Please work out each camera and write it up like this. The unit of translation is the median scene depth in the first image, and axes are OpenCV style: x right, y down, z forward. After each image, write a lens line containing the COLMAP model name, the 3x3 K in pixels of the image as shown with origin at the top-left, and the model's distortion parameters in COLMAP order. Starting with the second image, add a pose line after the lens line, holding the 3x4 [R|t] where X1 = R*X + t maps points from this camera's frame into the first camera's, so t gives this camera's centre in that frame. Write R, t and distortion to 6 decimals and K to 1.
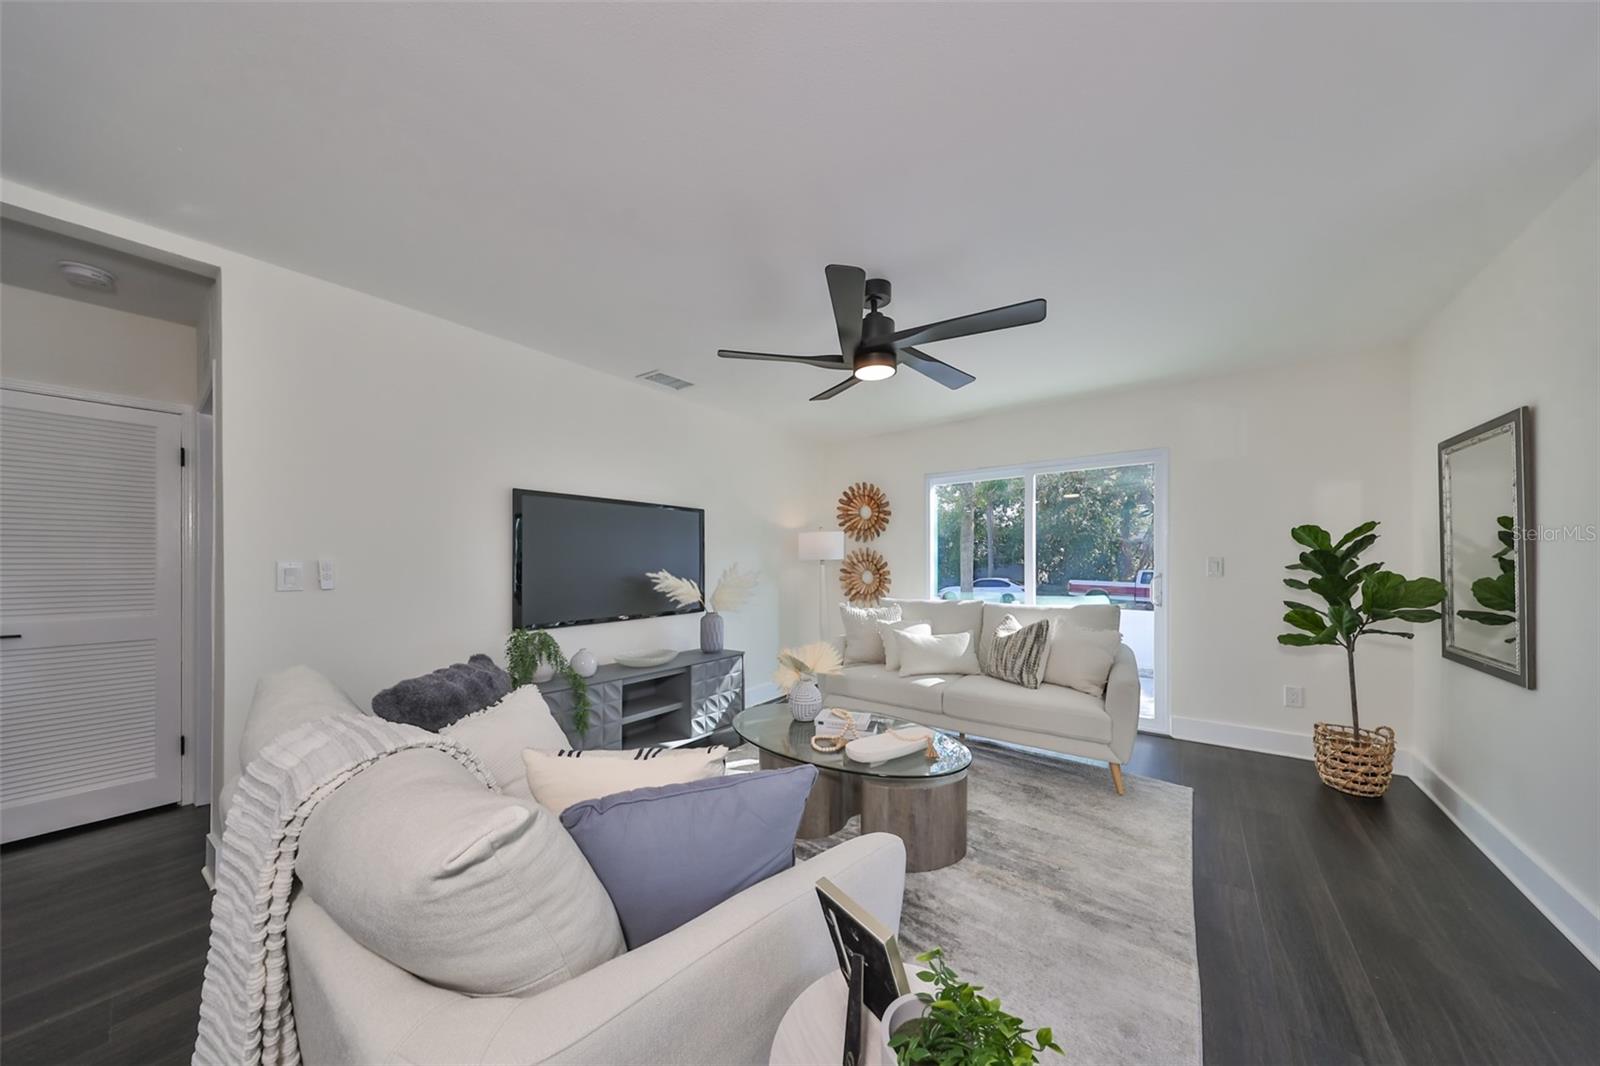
lens RADIAL K [[493.7, 0, 809.3], [0, 493.7, 562.4], [0, 0, 1]] dist [0.000769, 0.000082]
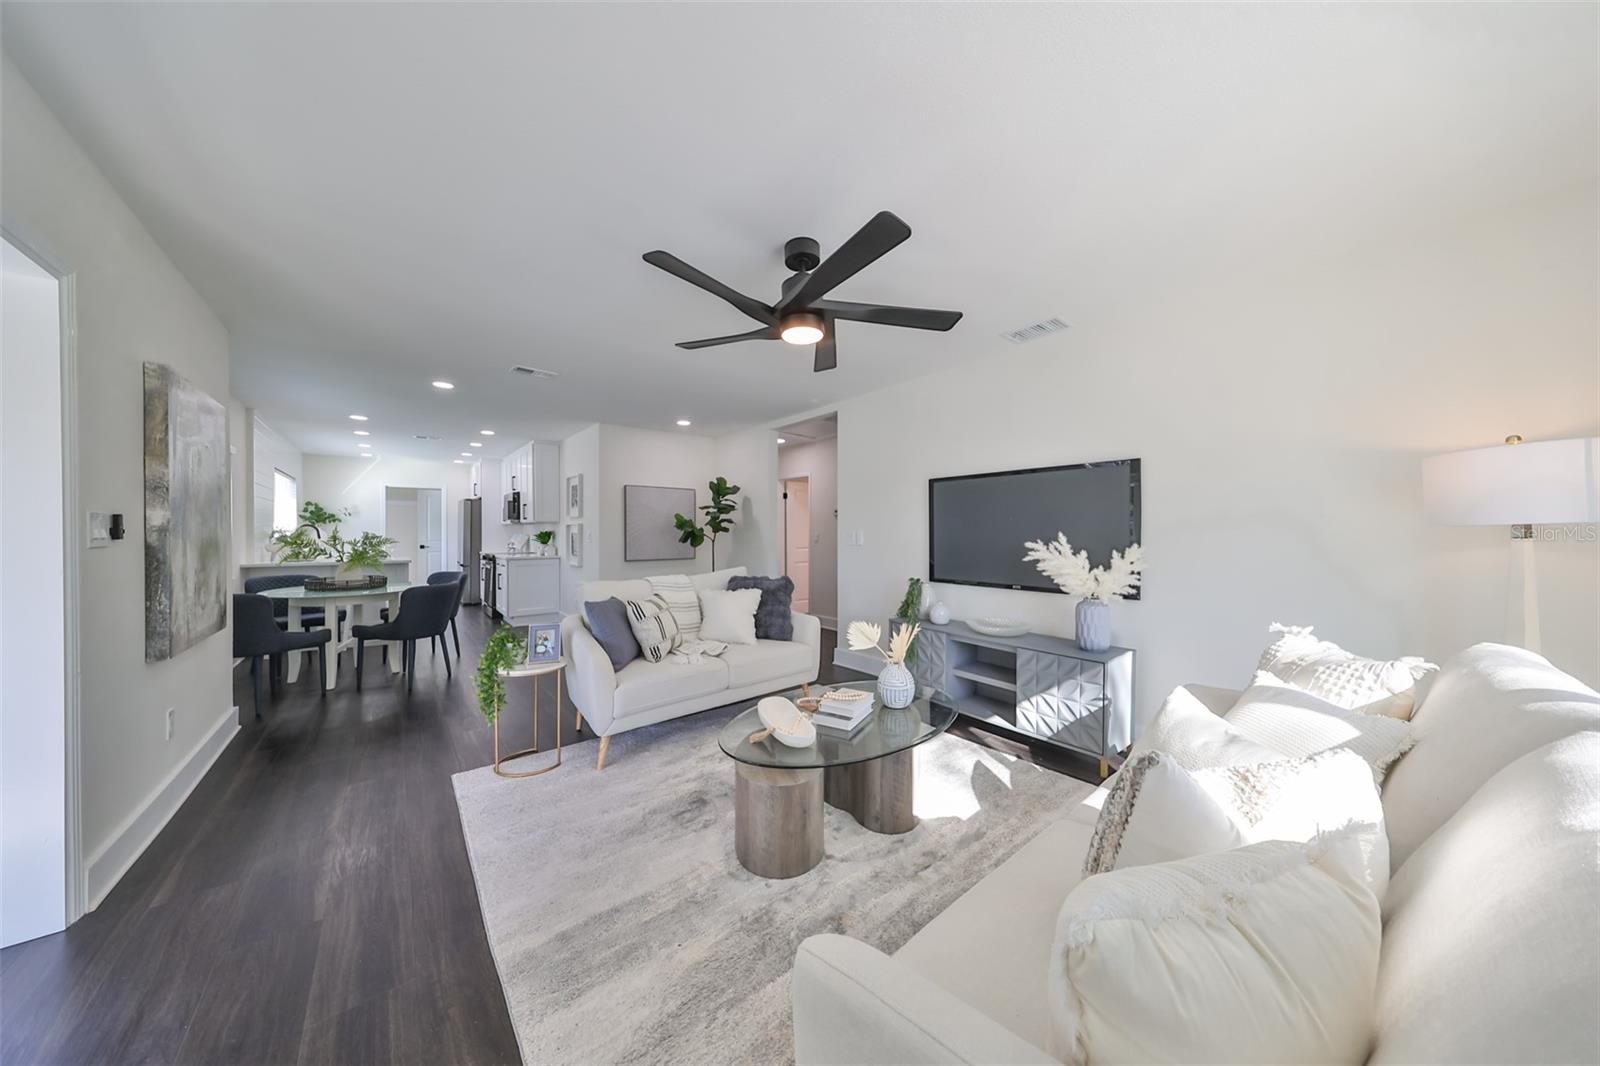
lens RADIAL K [[493.4, 0, 807.0], [0, 493.4, 535.6], [0, 0, 1]] dist [-0.000432, -0.000078]
pose [[-0.221346, 0.009224, -0.975152, 0.764534], [0.000898, 0.999957, 0.009254, -0.002550], [0.975195, 0.001172, -0.221345, 0.878996]]
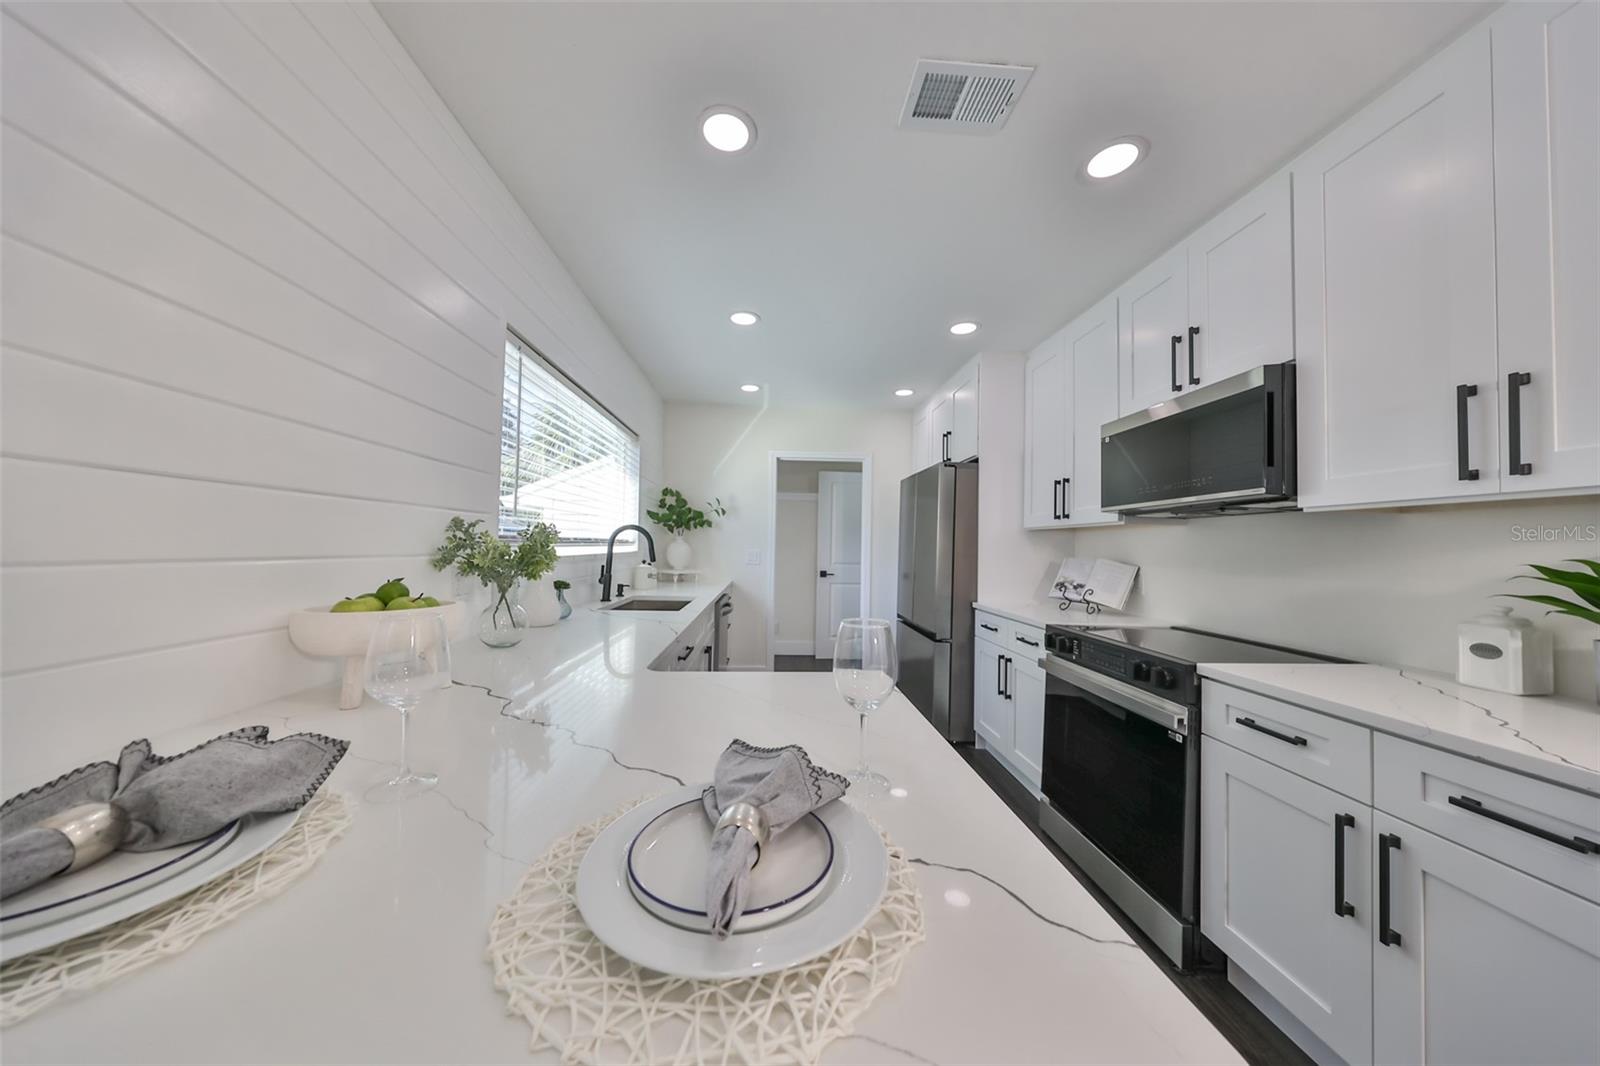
lens RADIAL K [[488.4, 0, 799.6], [0, 488.4, 538.3], [0, 0, 1]] dist [0.000065, -0.000024]
pose [[-0.760110, -0.019609, -0.649498, -0.560532], [-0.012468, 0.999801, -0.015593, -0.001698], [0.649674, -0.003755, -0.760203, -0.938199]]
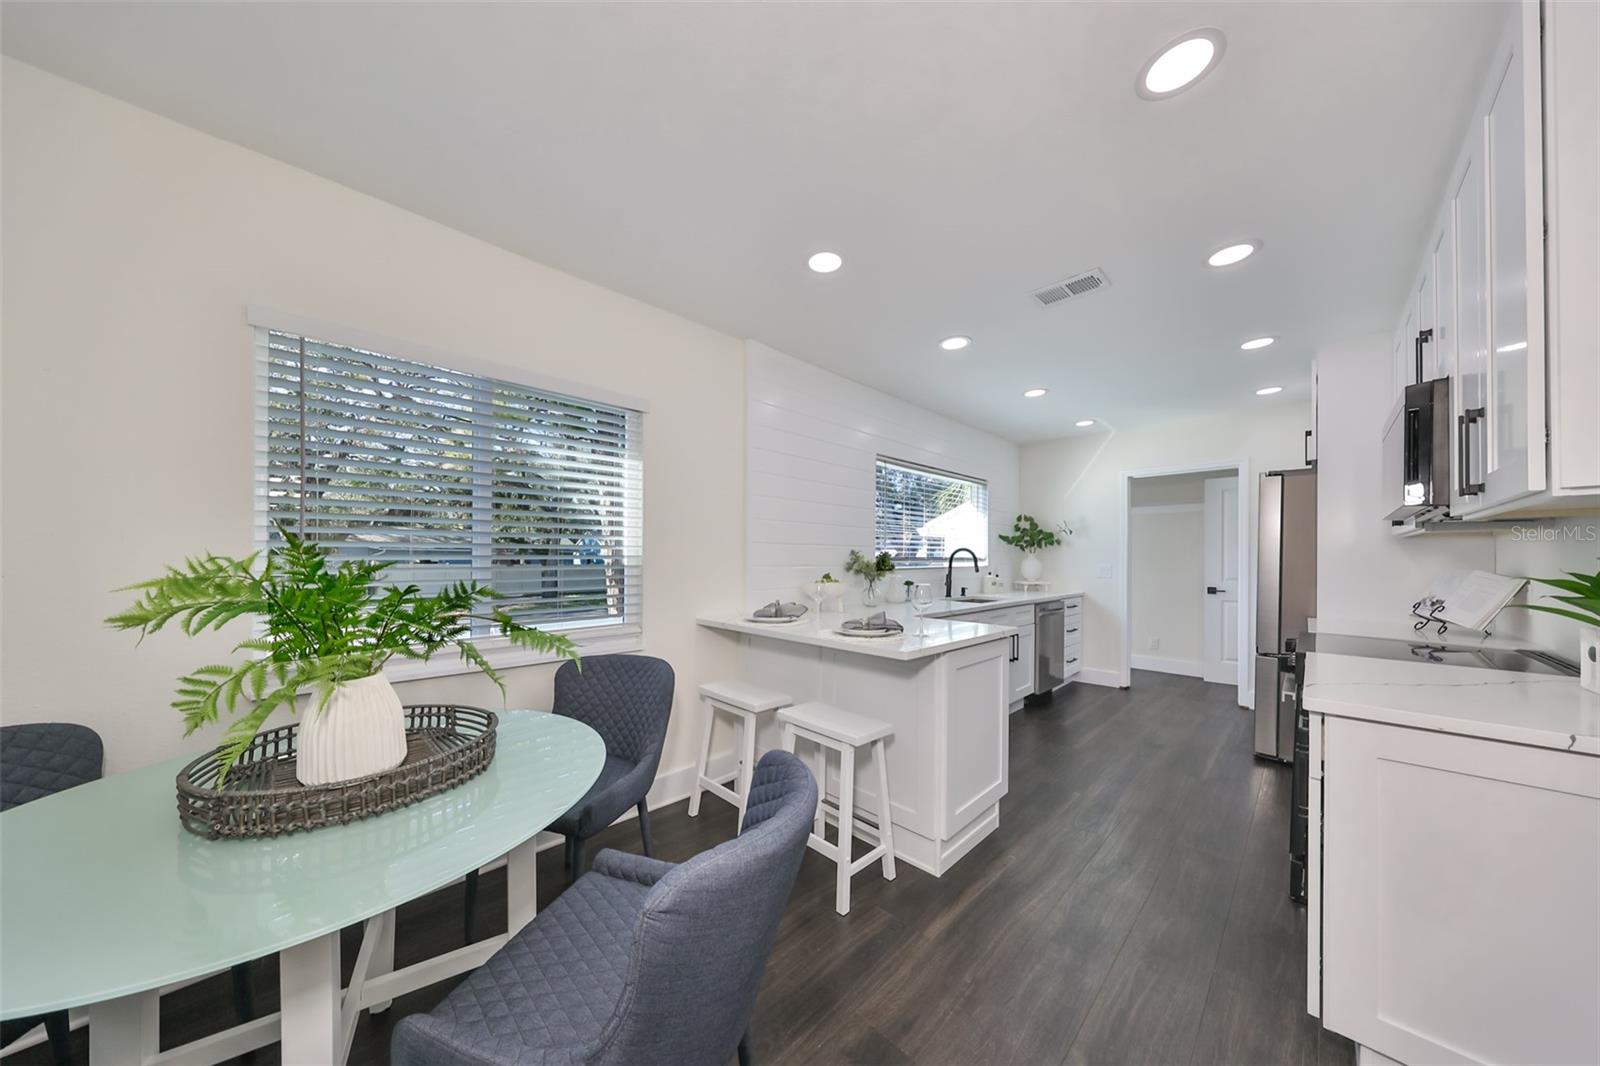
lens RADIAL K [[501.2, 0, 801.2], [0, 501.2, 567.5], [0, 0, 1]] dist [0.001311, 0.000114]
pose [[-0.989496, -0.001790, 0.144547, -0.659112], [0.000086, 0.999916, 0.012967, 0.000007], [-0.144558, 0.012843, -0.989413, -0.385966]]
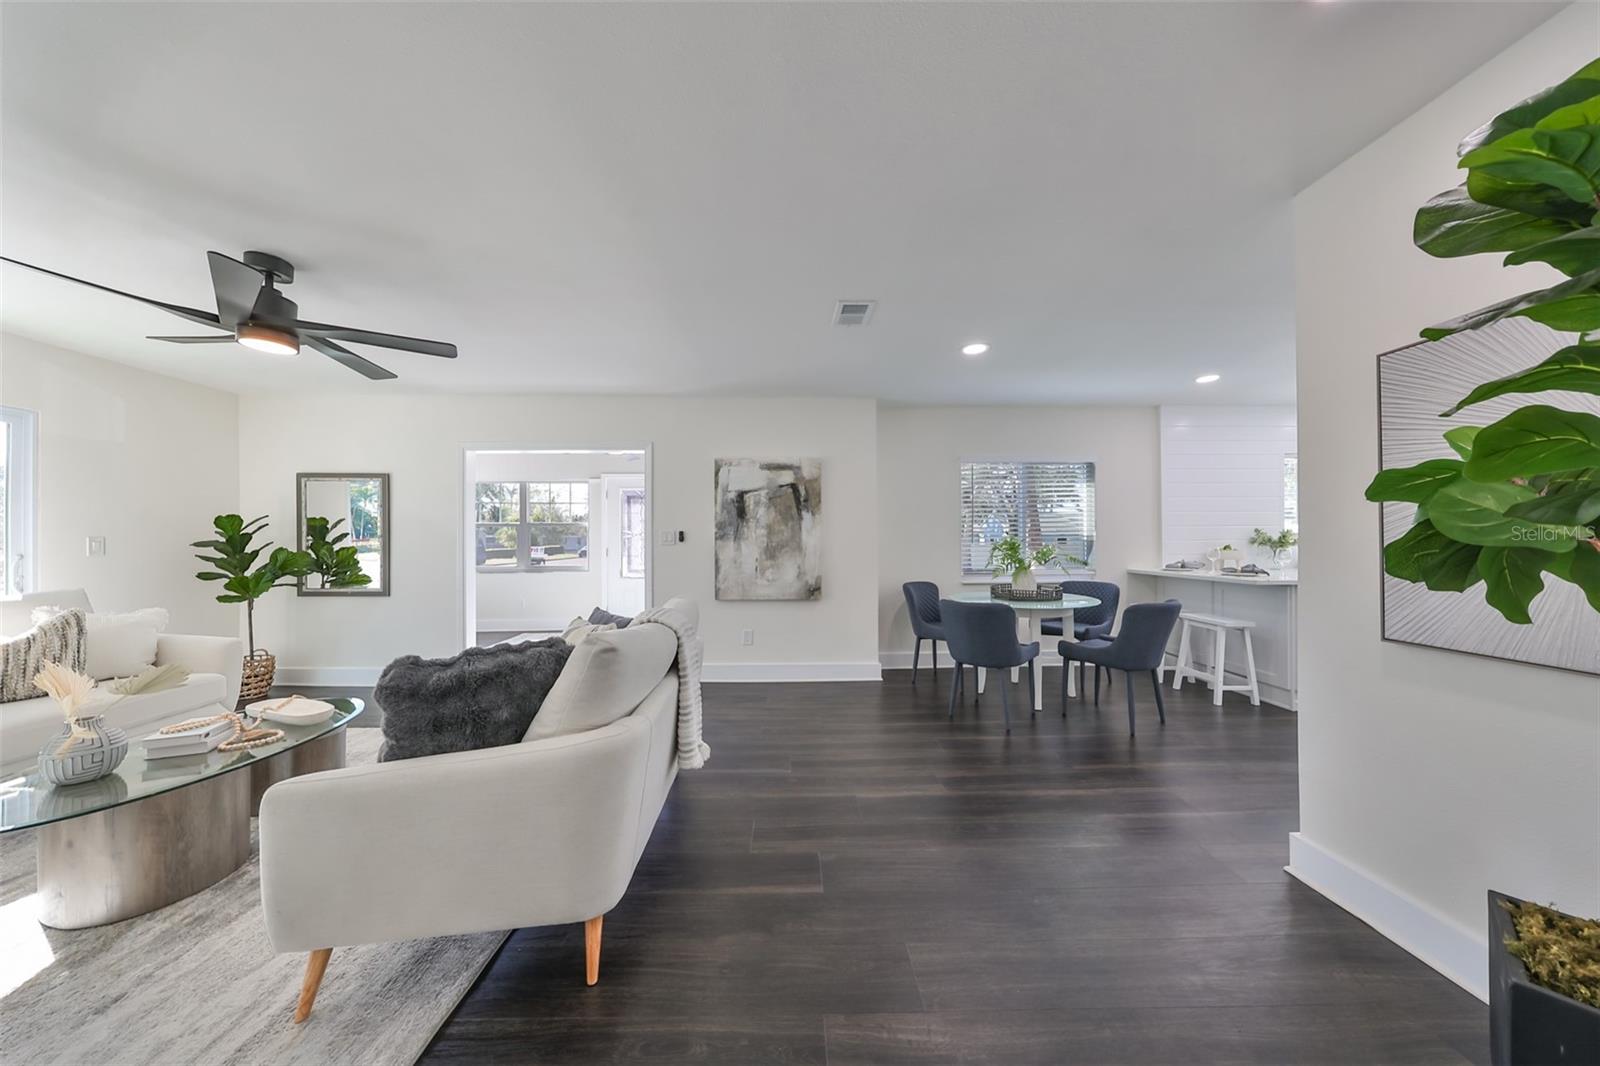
lens RADIAL K [[488.4, 0, 799.6], [0, 488.4, 538.3], [0, 0, 1]] dist [0.000065, -0.000024]
pose [[-0.616181, 0.009735, 0.787544, -0.933229], [0.005897, 0.999953, -0.007747, 0.010064], [-0.787582, -0.000130, -0.616209, 0.548979]]
